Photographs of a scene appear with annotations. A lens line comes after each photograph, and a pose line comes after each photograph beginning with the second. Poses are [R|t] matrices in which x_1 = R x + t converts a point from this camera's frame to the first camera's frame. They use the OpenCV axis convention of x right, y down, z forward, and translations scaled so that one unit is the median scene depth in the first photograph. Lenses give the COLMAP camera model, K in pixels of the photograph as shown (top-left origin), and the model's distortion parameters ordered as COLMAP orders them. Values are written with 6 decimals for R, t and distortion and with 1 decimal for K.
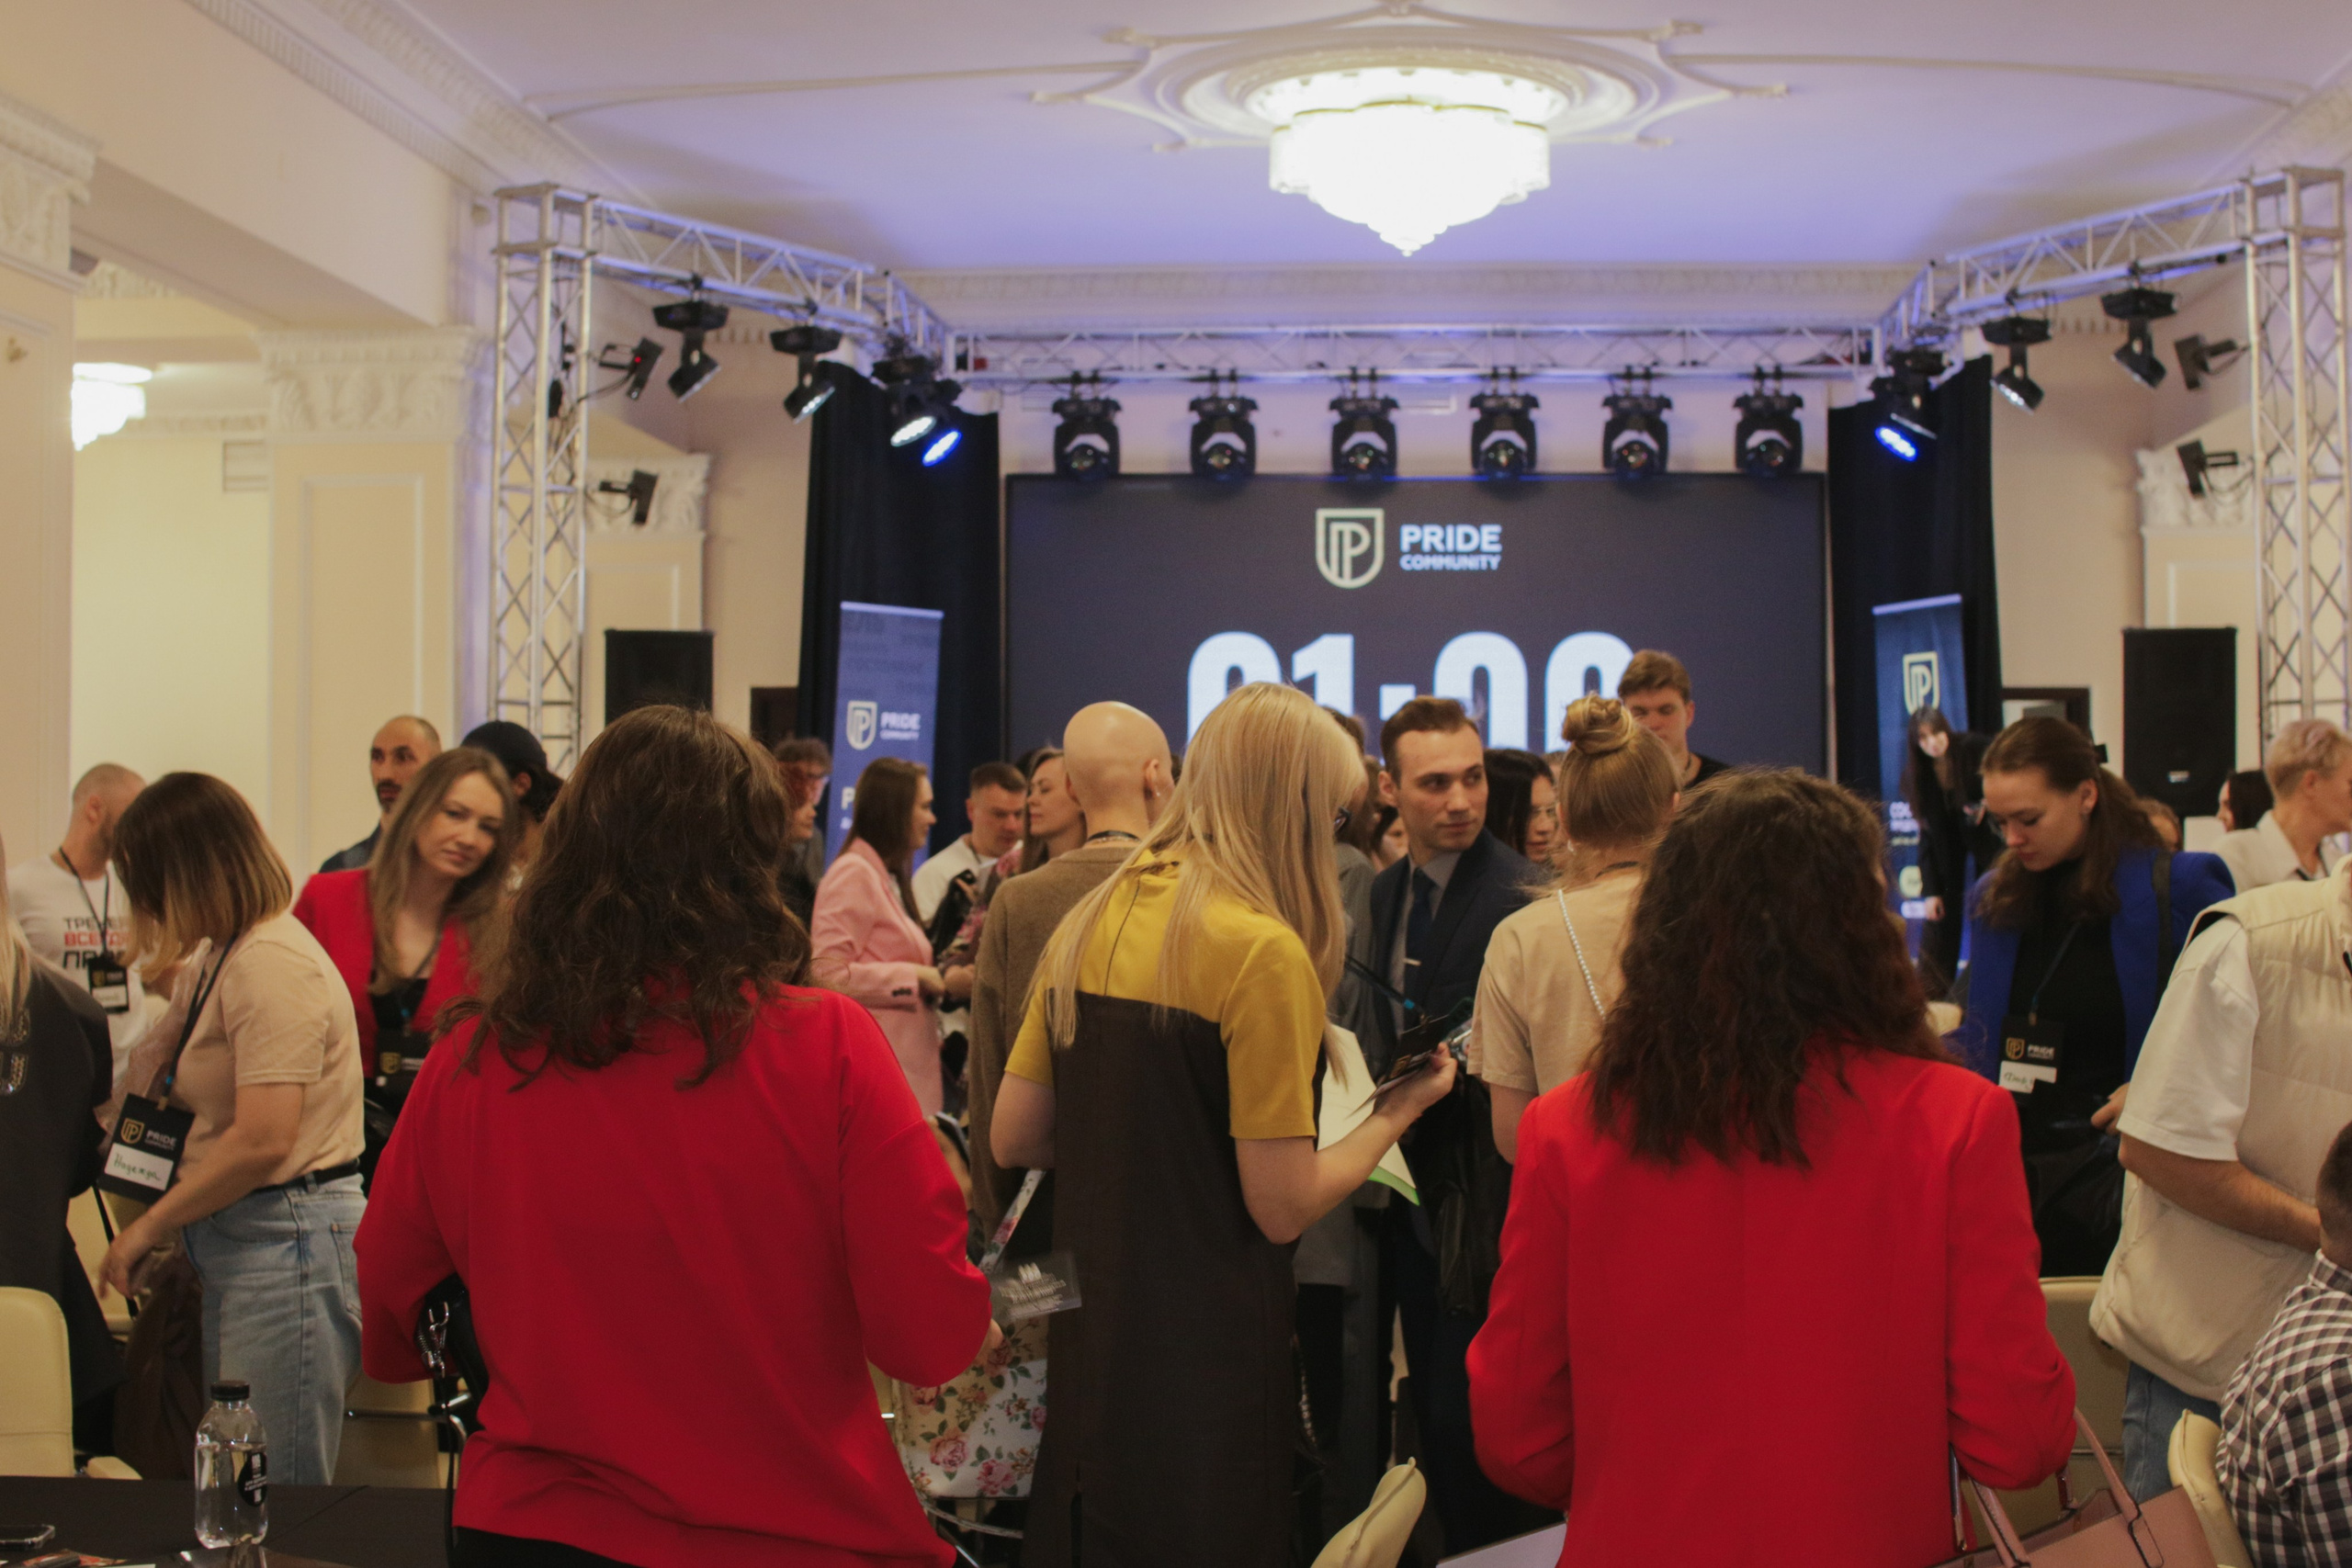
lens RADIAL K [[3232.7, 0, 1210.6], [0, 3232.7, 819.6], [0, 0, 1]] dist [-0.122794, 0.000000]
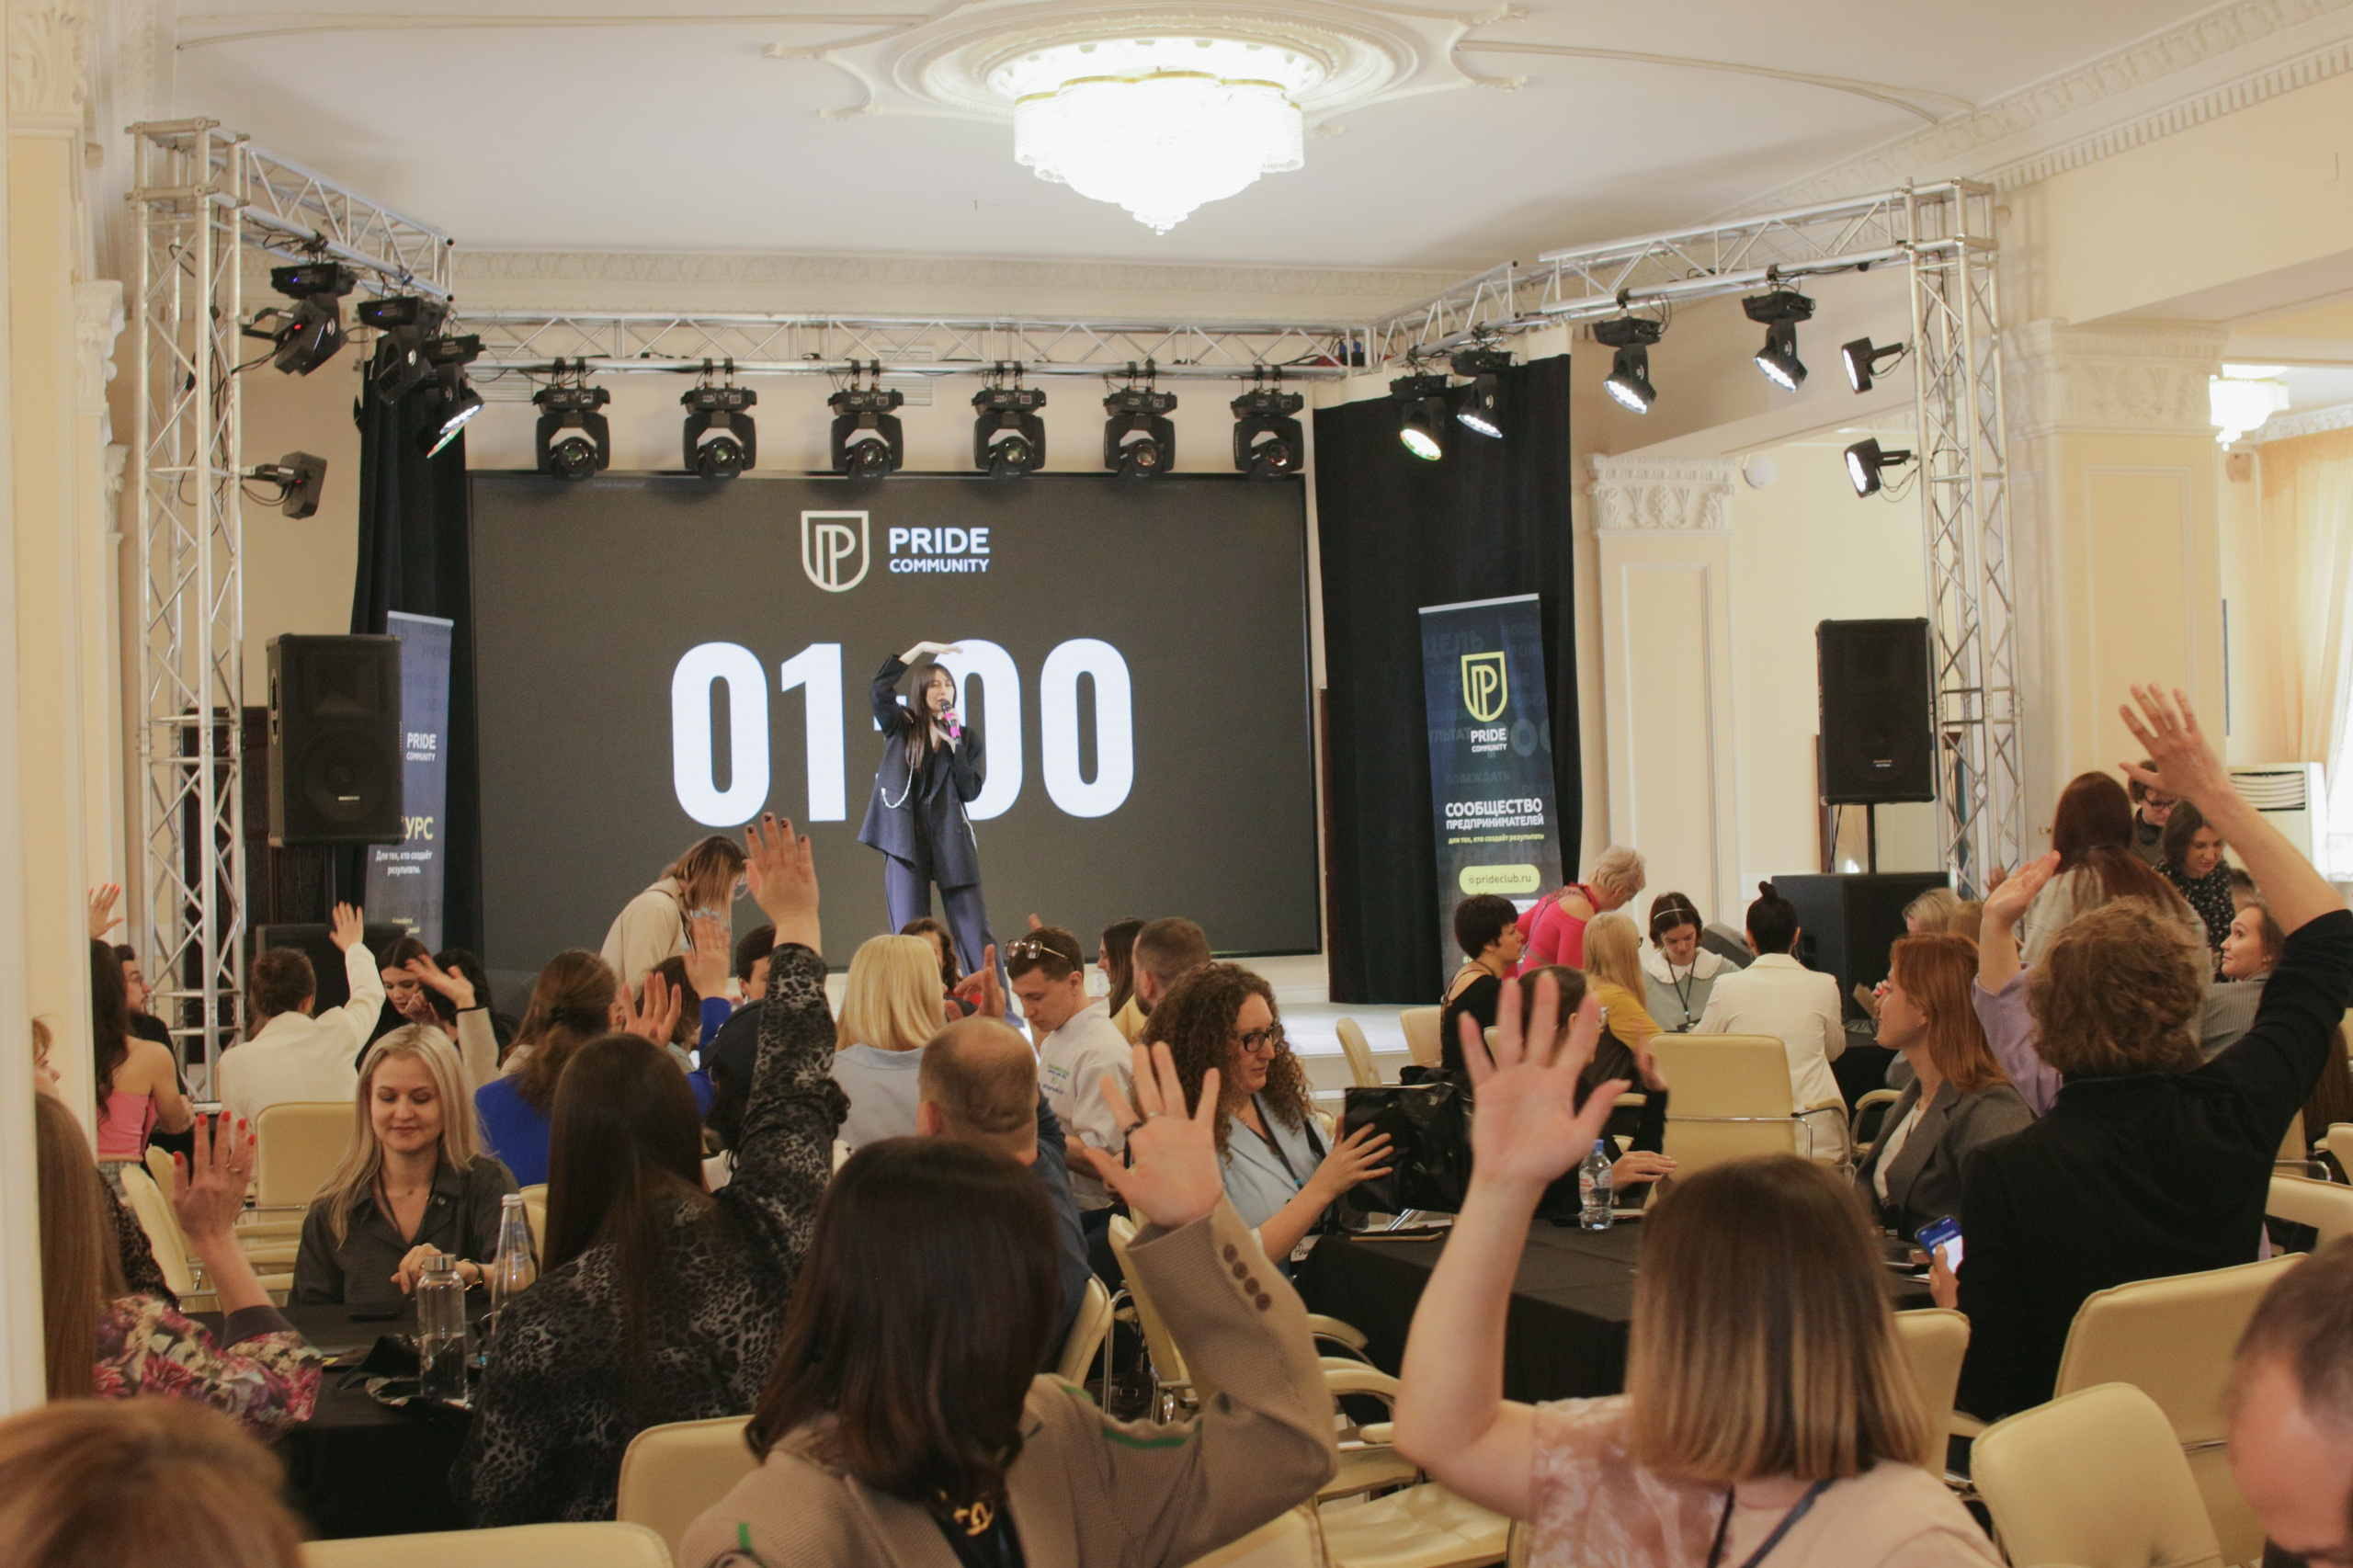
lens RADIAL K [[3234.3, 0, 1175.1], [0, 3234.3, 779.1], [0, 0, 1]] dist [-0.122794, 0.000000]
pose [[0.933349, -0.024058, 0.358162, -0.216252], [0.030899, 0.999433, -0.013389, -0.001474], [-0.357637, 0.023563, 0.933563, 0.086824]]
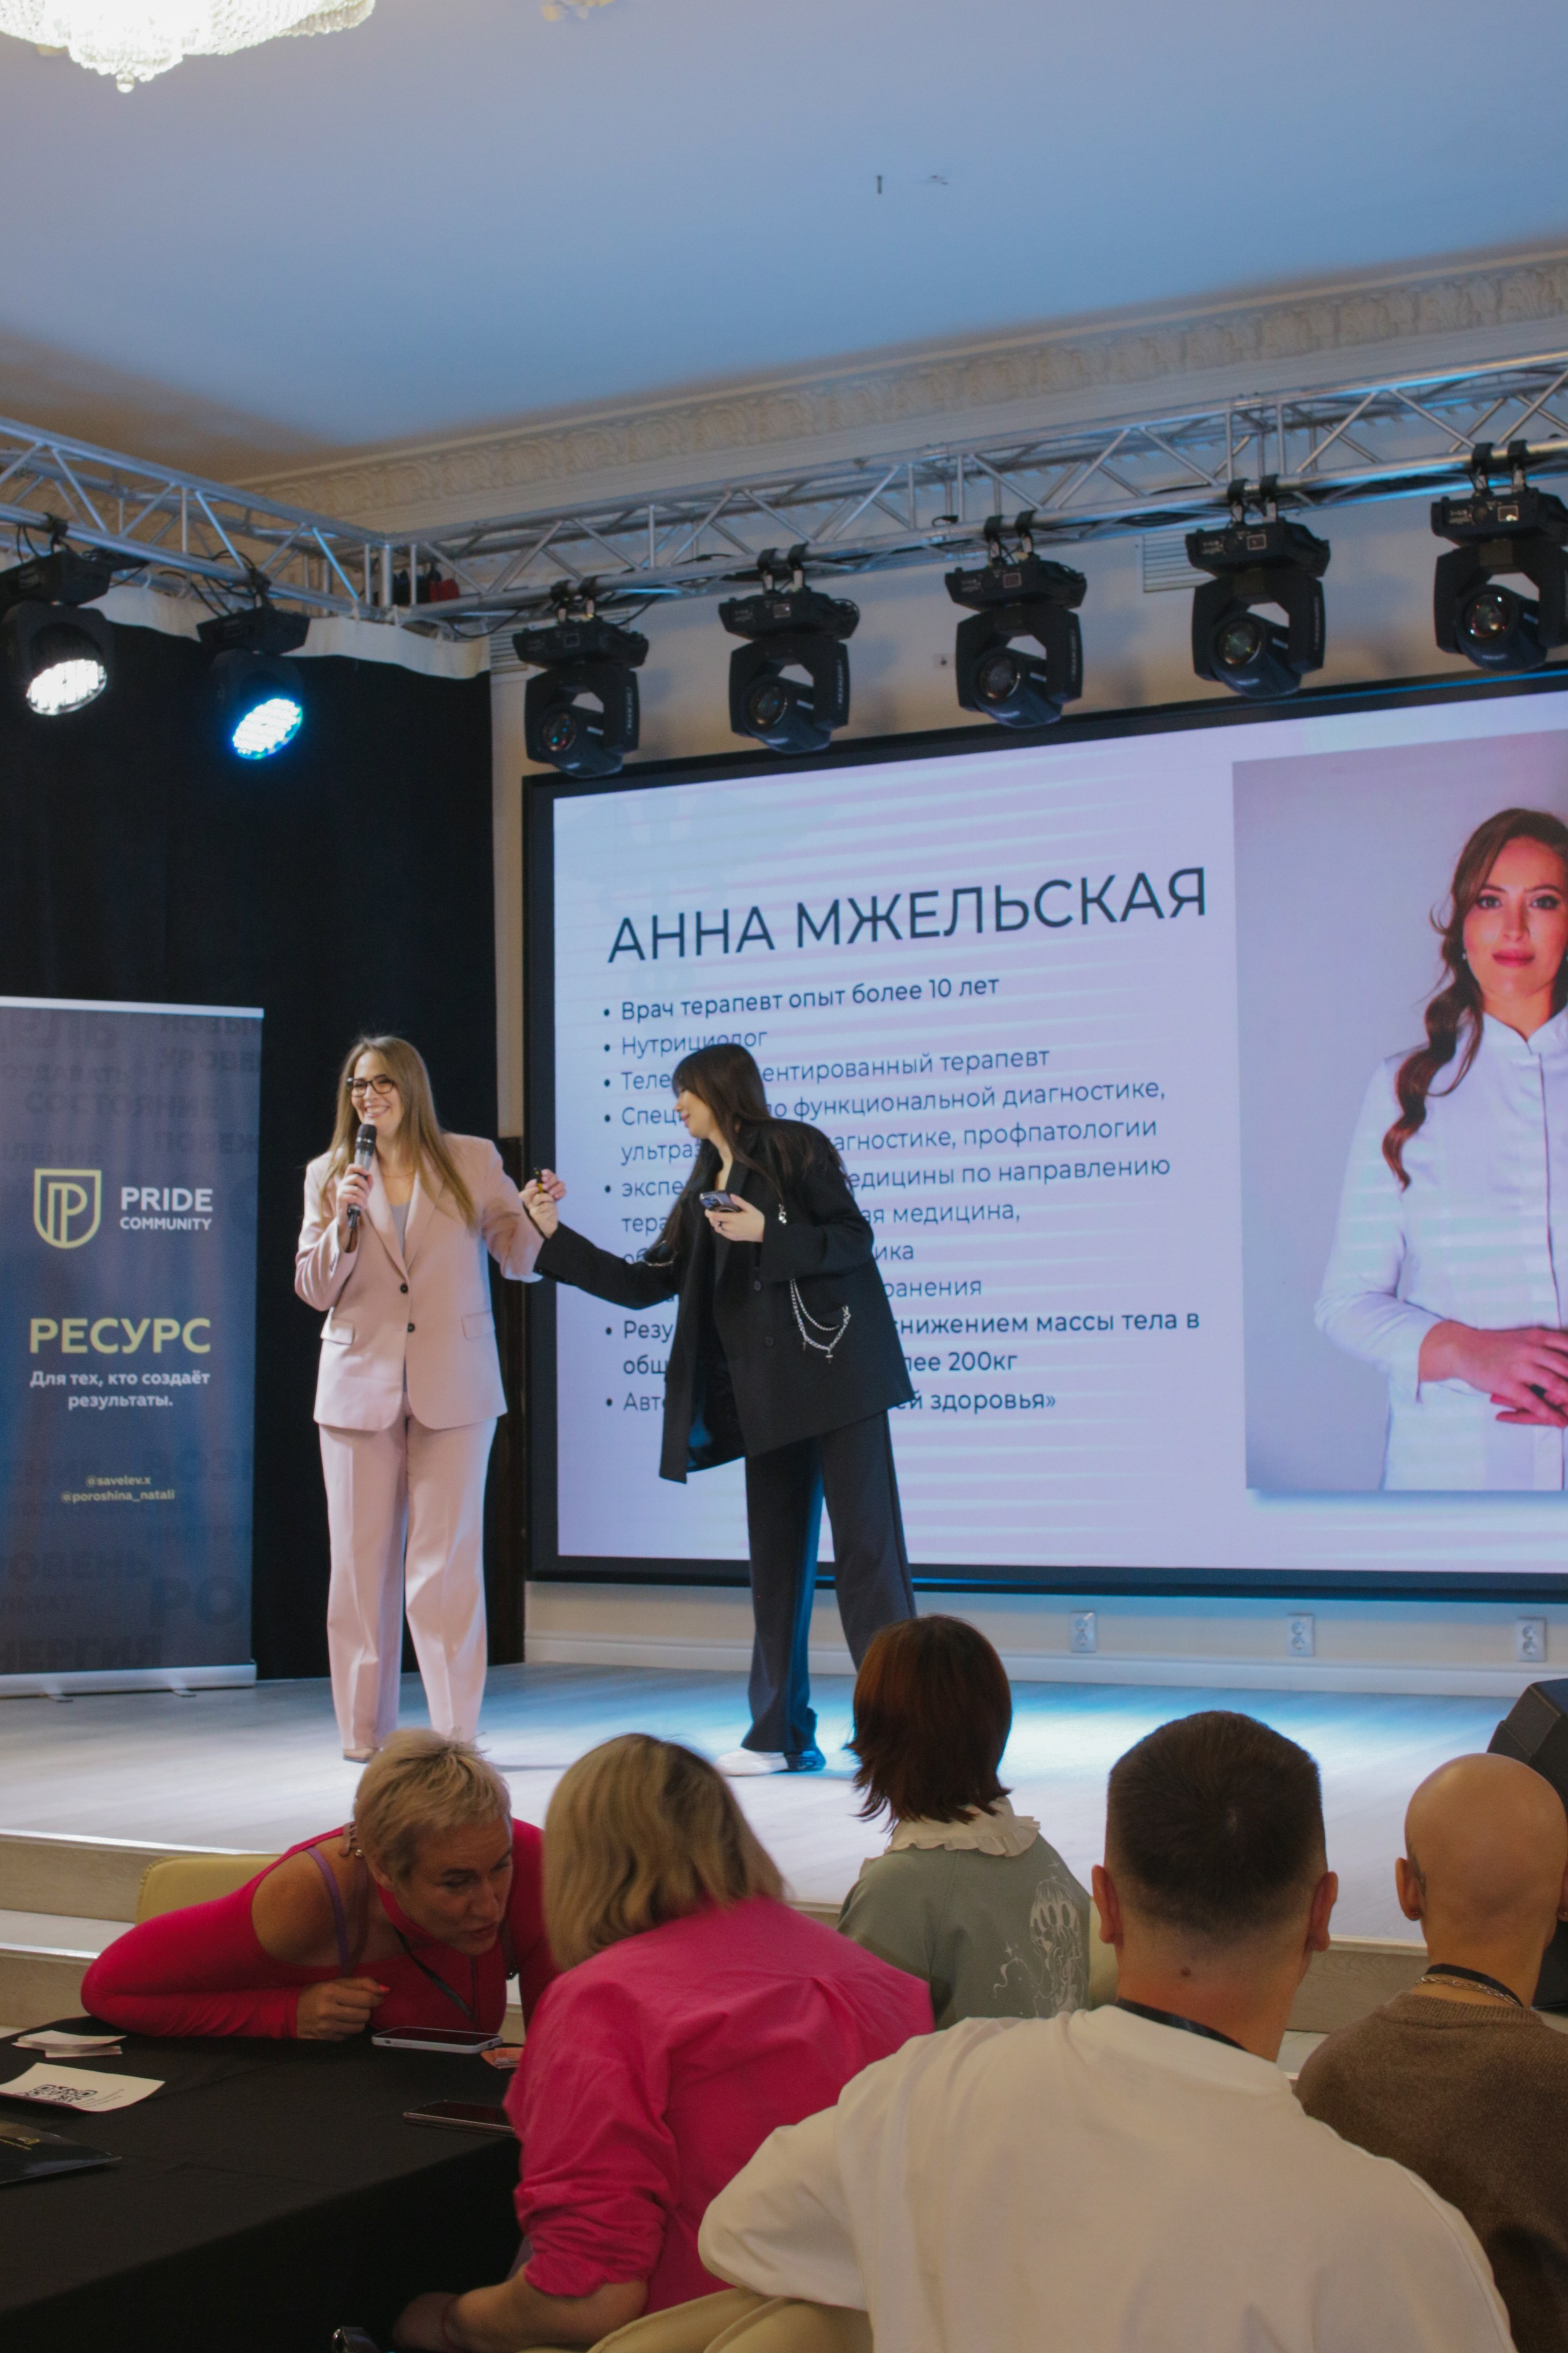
lens RADIAL K [[3475.6, 0, 681.0], [0, 3475.6, 1101.6], [0, 0, 1]] dist [-0.123554, 0.000000]
pose [[0.898017, -0.047948, -0.437341, 0.251916], [0.018268, 0.997250, -0.071822, -0.001897], [0.439582, 0.056508, 0.896423, 0.475526]]
